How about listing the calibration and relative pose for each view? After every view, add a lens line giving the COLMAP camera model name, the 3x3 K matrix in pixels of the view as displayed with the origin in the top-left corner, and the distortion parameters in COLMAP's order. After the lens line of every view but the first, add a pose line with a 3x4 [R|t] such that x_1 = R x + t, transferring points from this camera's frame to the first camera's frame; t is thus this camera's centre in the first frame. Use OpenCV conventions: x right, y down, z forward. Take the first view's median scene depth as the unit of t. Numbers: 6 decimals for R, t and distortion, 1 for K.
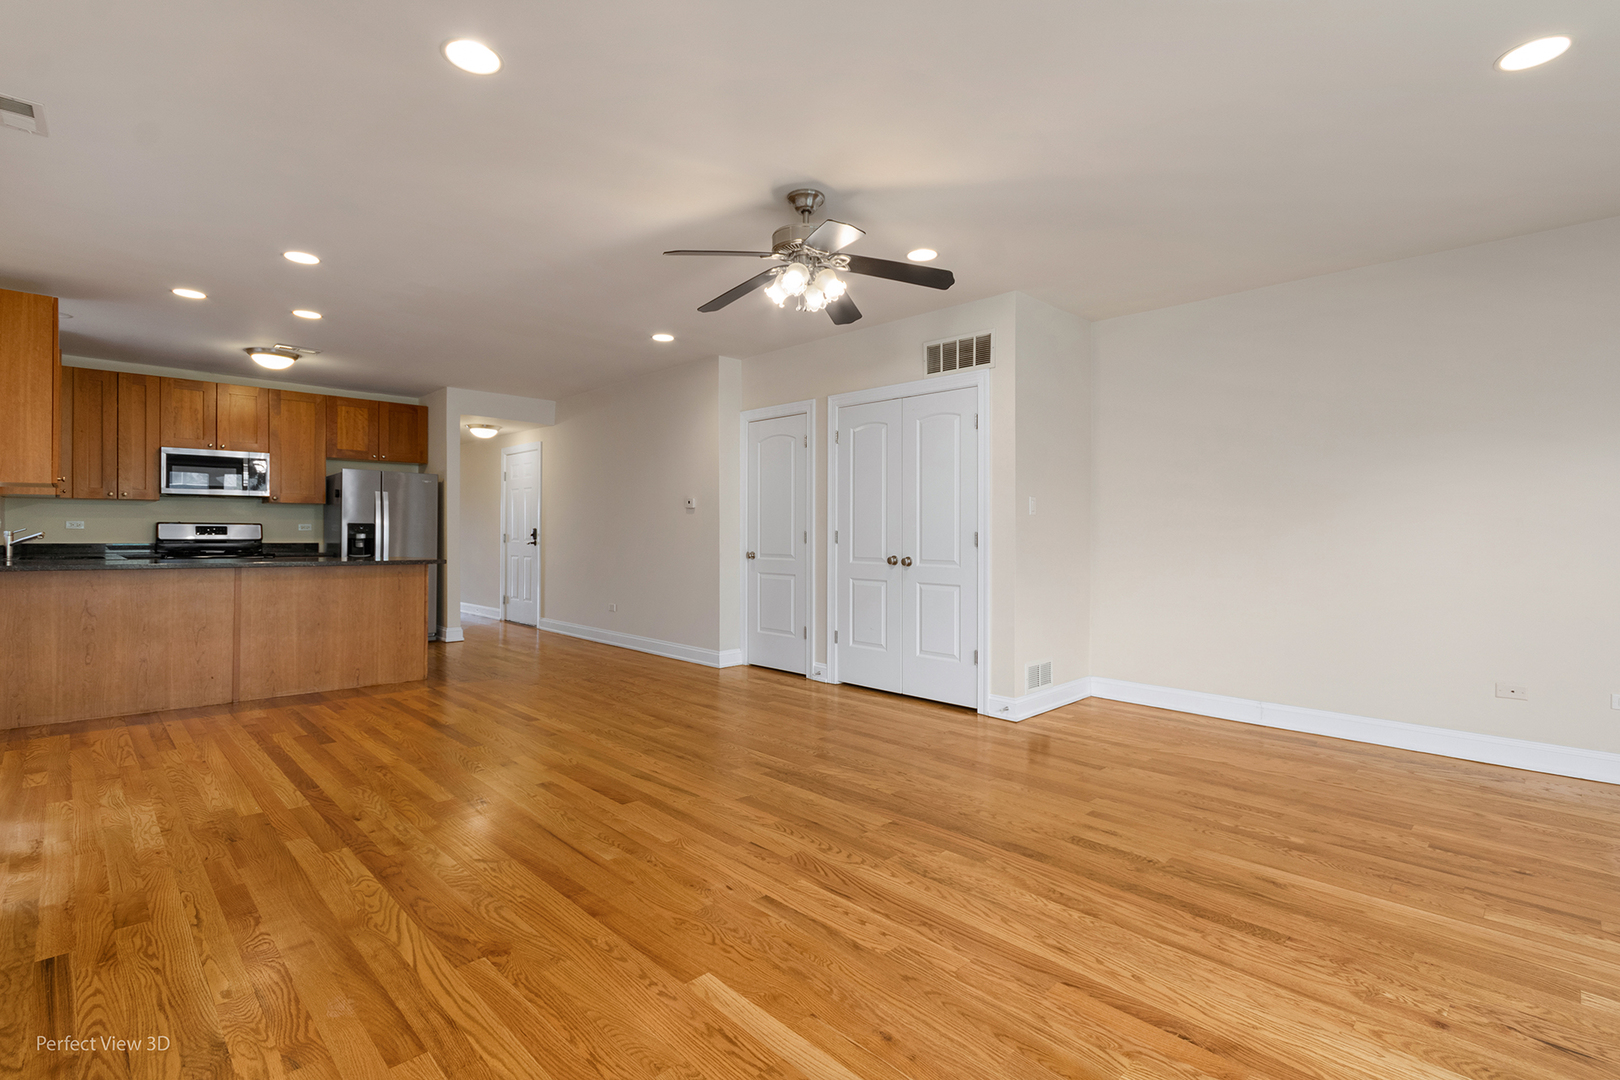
lens RADIAL K [[750.6, 0, 814.4], [0, 750.6, 538.5], [0, 0, 1]] dist [0.003416, 0.000140]
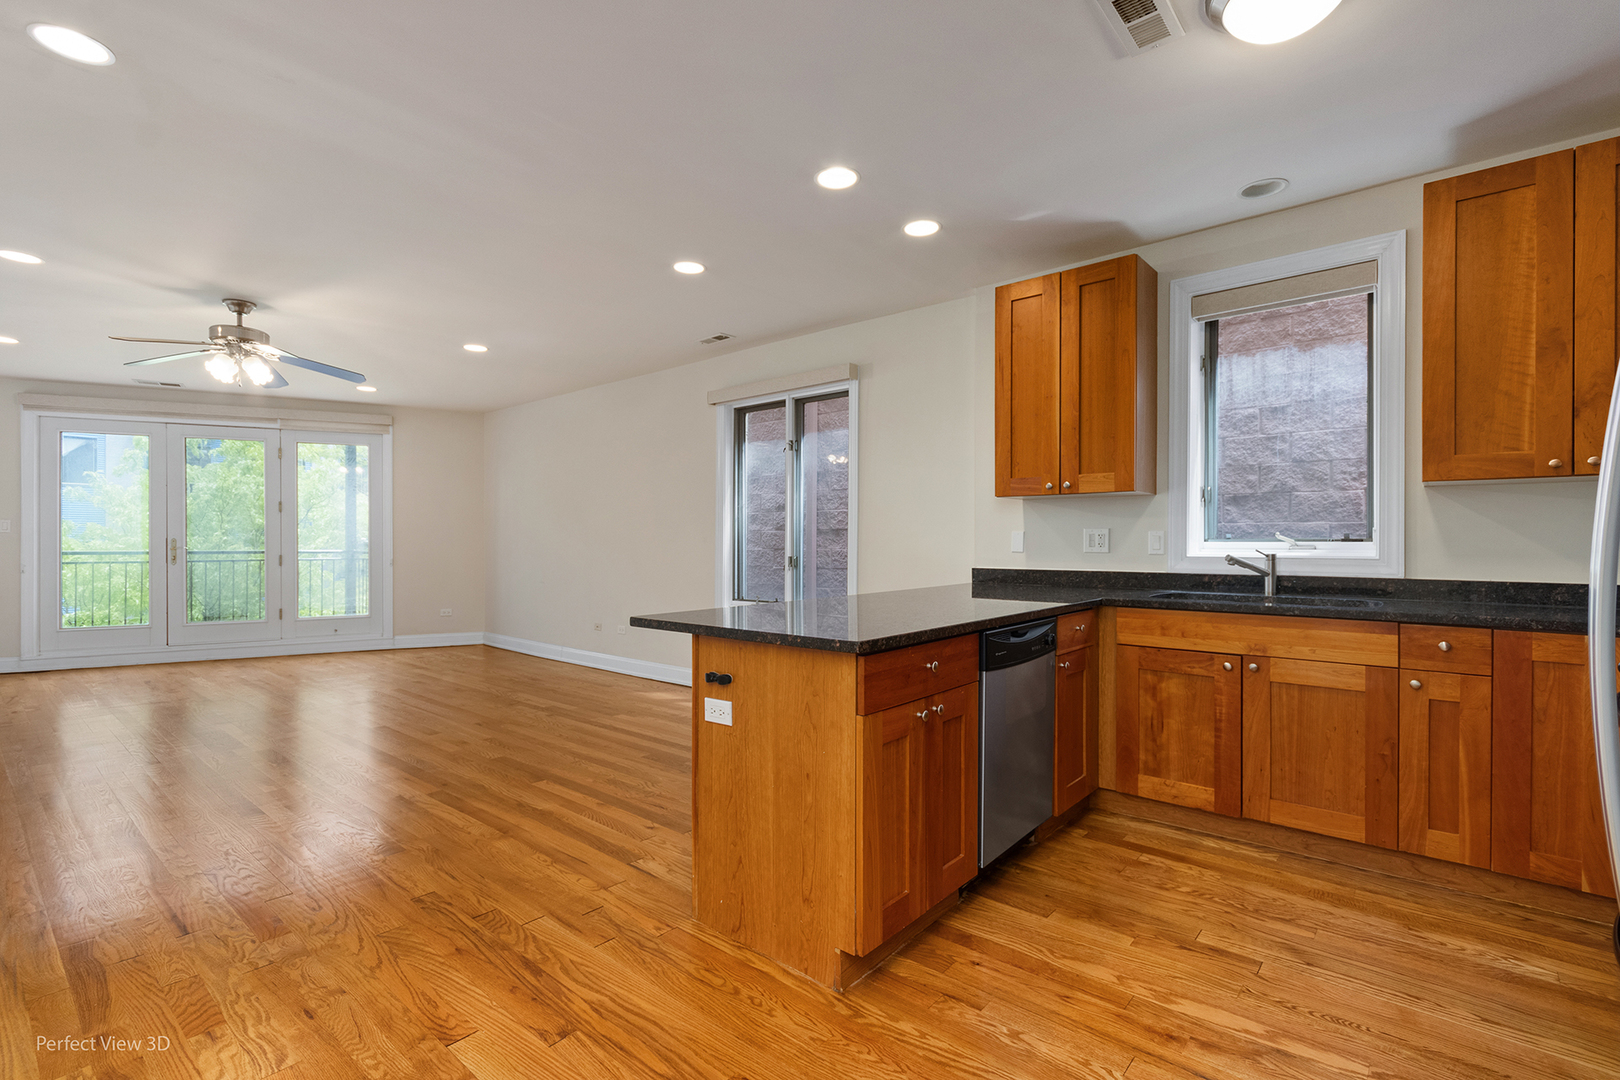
lens RADIAL K [[756.4, 0, 821.3], [0, 756.4, 542.8], [0, 0, 1]] dist [0.002884, -0.000600]
pose [[-0.997059, -0.005132, -0.076464, -0.682809], [-0.005739, 0.999954, 0.007720, -0.022892], [0.076421, 0.008136, -0.997042, 1.732484]]
